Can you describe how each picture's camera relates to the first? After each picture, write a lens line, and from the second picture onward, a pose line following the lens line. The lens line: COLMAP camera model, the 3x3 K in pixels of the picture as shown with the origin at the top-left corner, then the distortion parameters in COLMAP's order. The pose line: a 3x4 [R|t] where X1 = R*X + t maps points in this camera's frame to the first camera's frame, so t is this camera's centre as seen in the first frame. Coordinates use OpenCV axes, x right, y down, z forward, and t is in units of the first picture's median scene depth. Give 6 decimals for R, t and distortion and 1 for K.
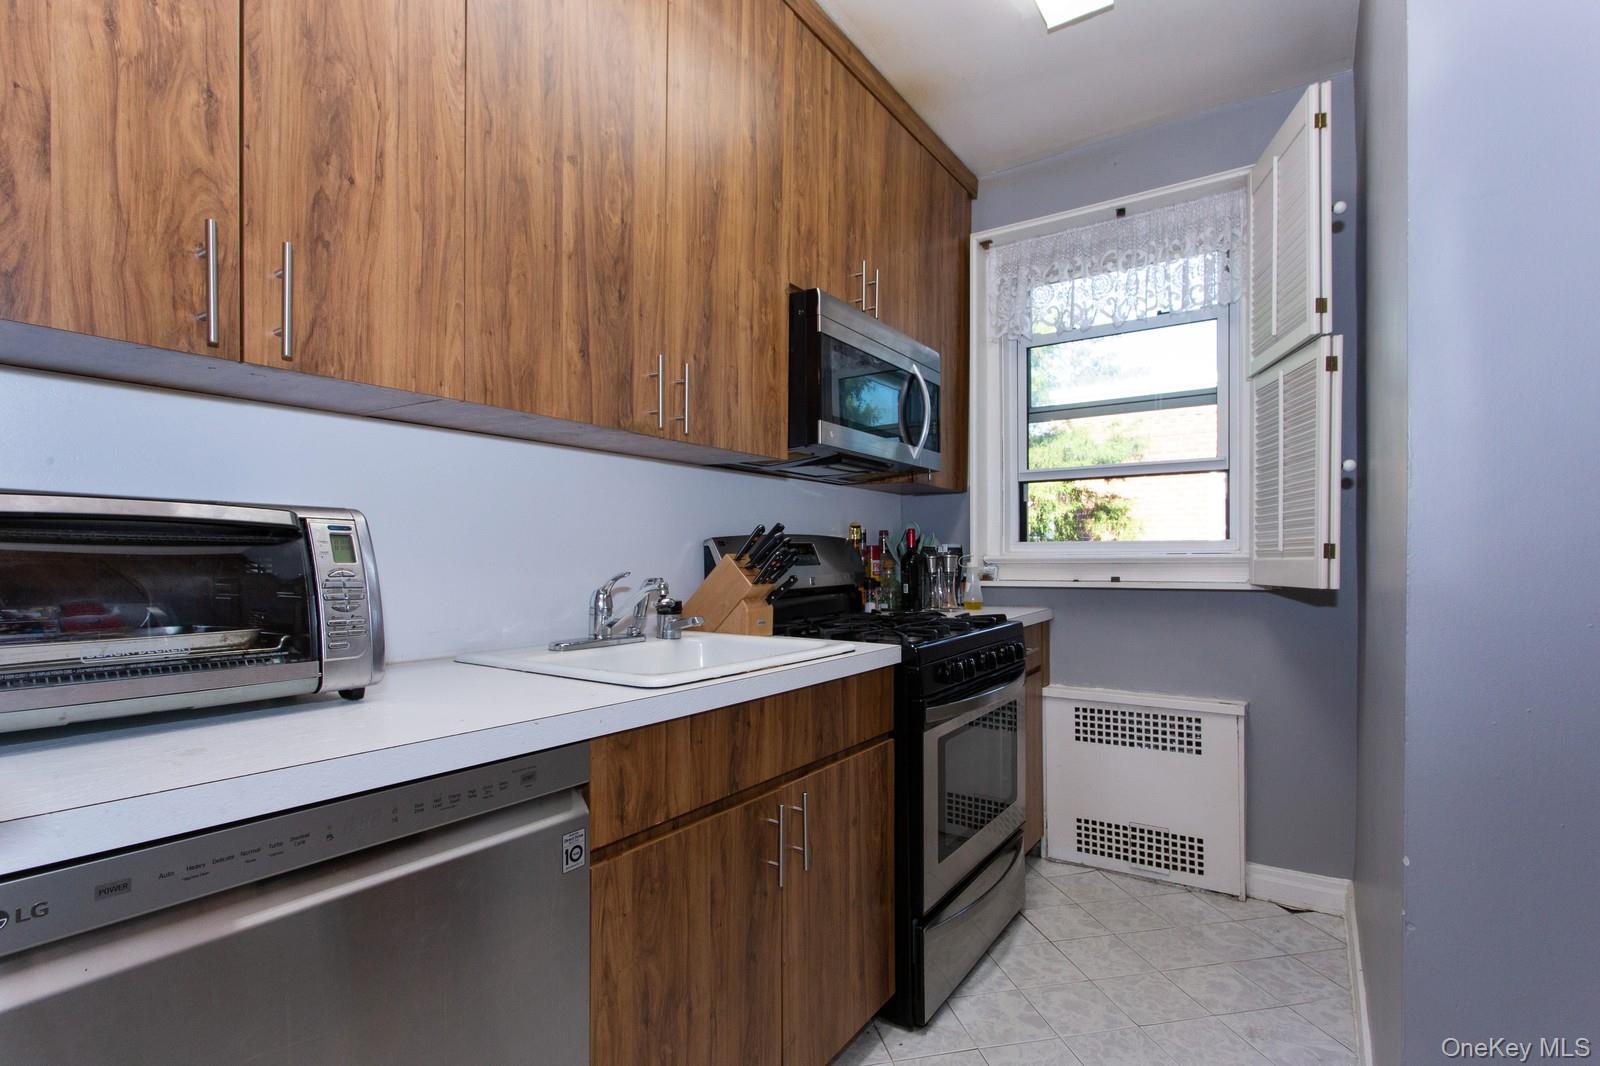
lens RADIAL K [[767.4, 0, 800.4], [0, 767.4, 558.8], [0, 0, 1]] dist [0.000250, 0.001103]
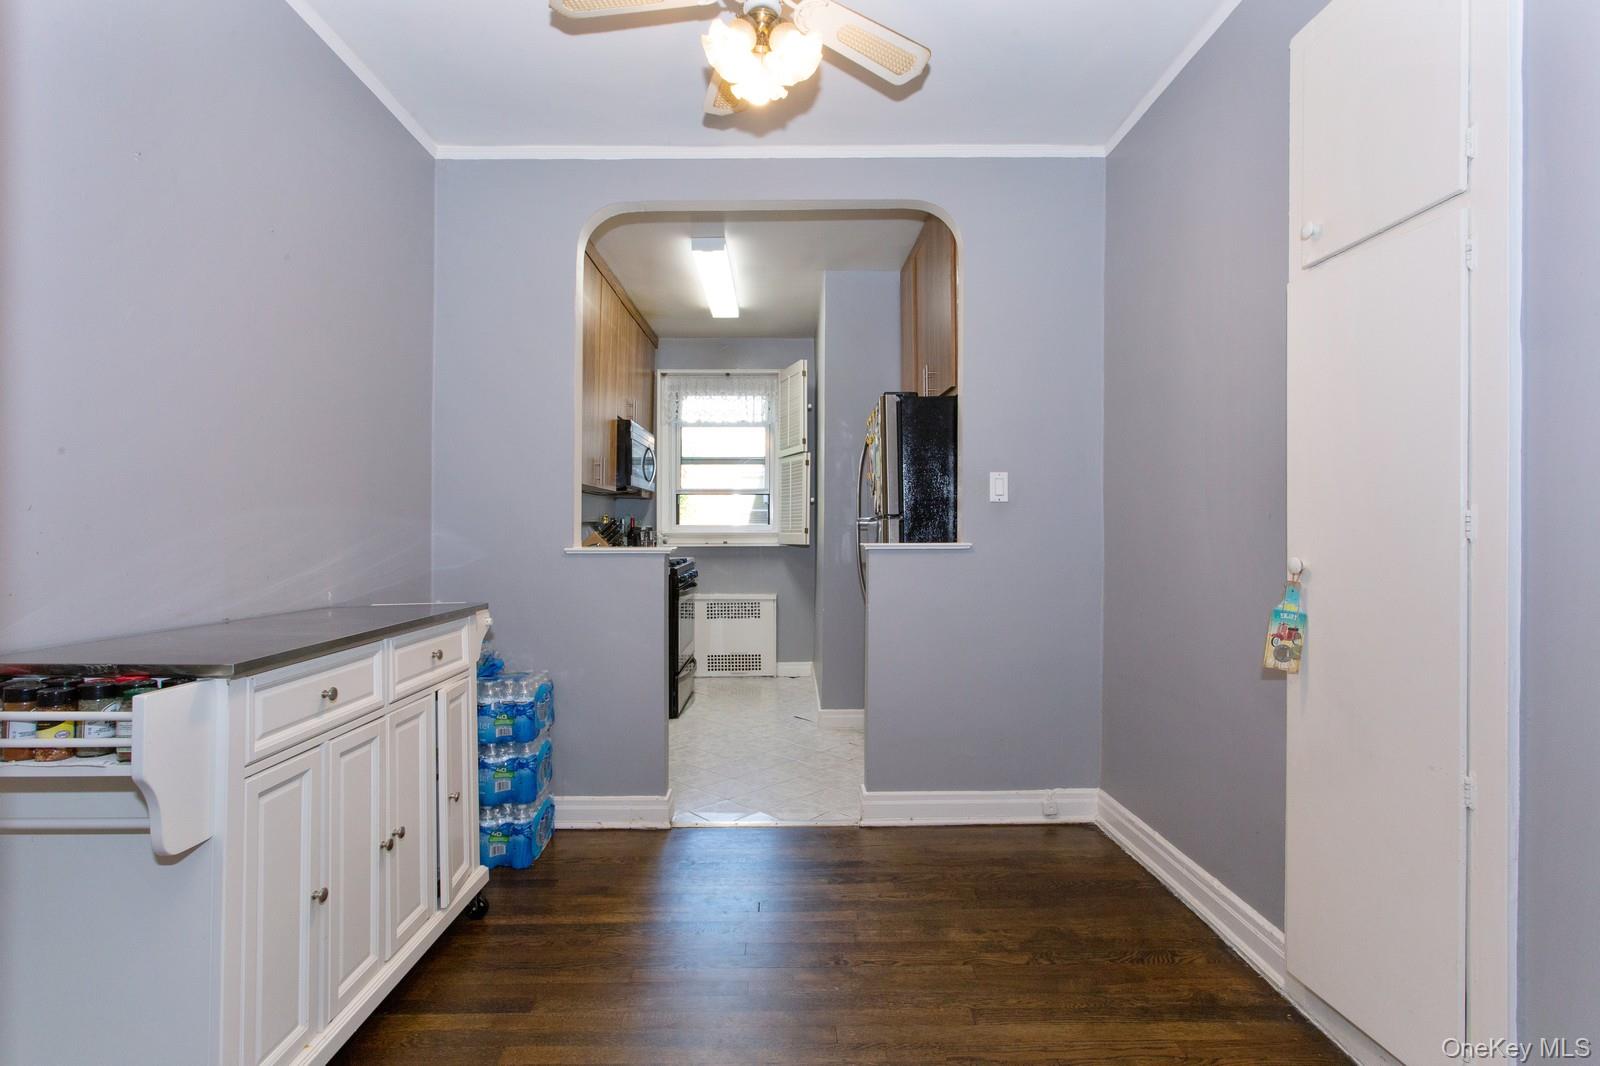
lens RADIAL K [[758.6, 0, 800.0], [0, 758.6, 533.0], [0, 0, 1]] dist [0.000767, 0.000450]
pose [[0.823920, 0.000312, 0.566705, -0.678522], [-0.002944, 0.999989, 0.003729, -0.009856], [-0.566698, -0.004741, 0.823912, -0.957681]]
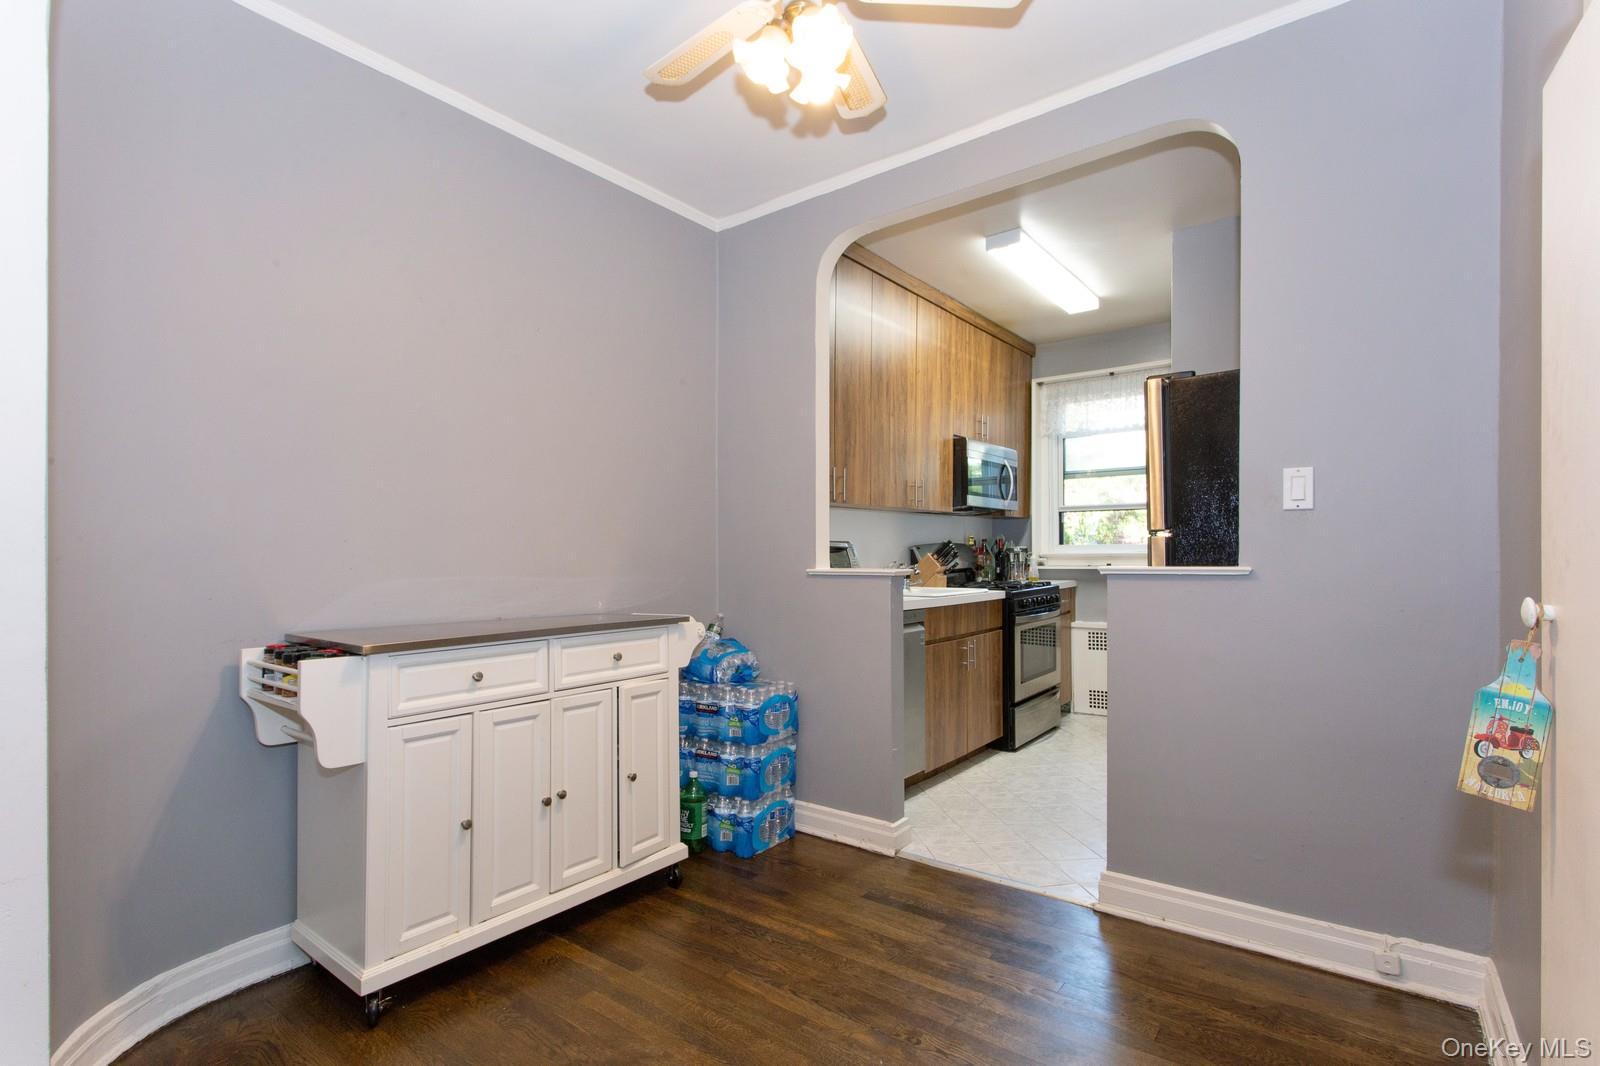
lens RADIAL K [[767.4, 0, 800.4], [0, 767.4, 558.8], [0, 0, 1]] dist [0.000250, 0.001103]
pose [[0.998034, -0.003030, -0.062609, -0.259188], [0.003632, 0.999948, 0.009503, -0.010069], [0.062577, -0.009712, 0.997993, -1.038460]]
